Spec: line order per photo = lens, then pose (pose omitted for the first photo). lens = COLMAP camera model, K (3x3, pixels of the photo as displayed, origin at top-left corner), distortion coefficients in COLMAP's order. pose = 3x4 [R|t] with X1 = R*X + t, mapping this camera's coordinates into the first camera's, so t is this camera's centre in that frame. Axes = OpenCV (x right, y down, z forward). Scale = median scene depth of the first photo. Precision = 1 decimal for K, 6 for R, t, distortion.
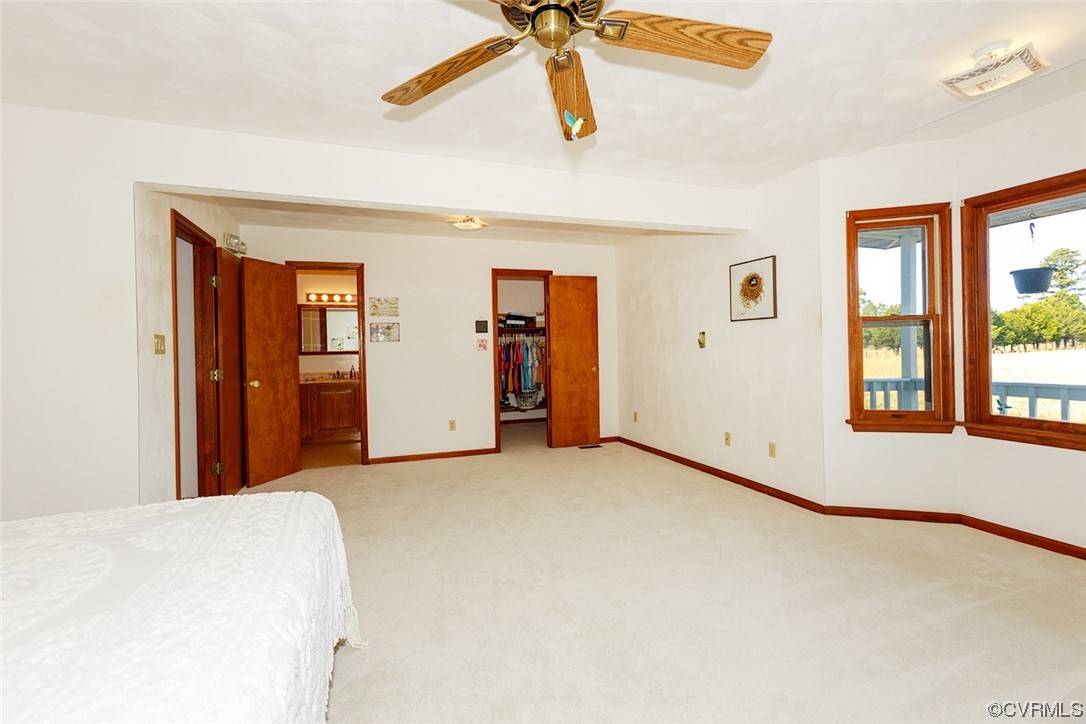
lens RADIAL K [[492.0, 0, 543.5], [0, 492.0, 349.4], [0, 0, 1]] dist [0.001454, 0.000449]
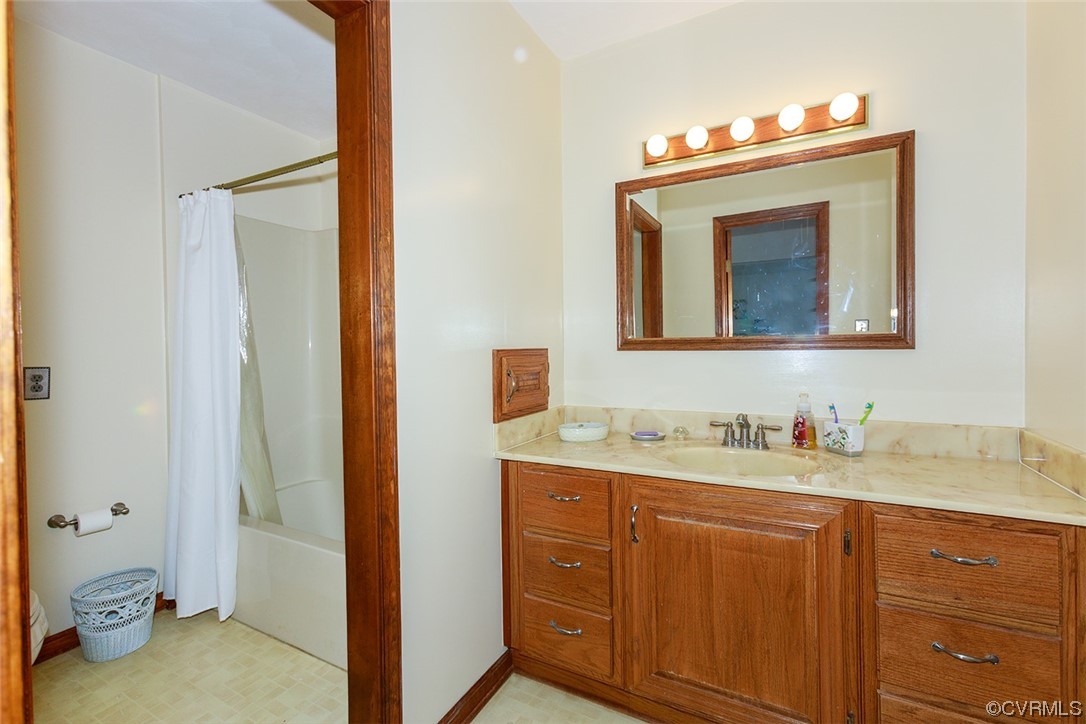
lens RADIAL K [[492.0, 0, 543.5], [0, 492.0, 349.4], [0, 0, 1]] dist [0.001454, 0.000449]
pose [[0.650555, 0.017420, -0.759259, -0.293221], [0.001020, 0.999716, 0.023810, 0.004457], [0.759458, -0.016264, 0.650353, 0.758649]]
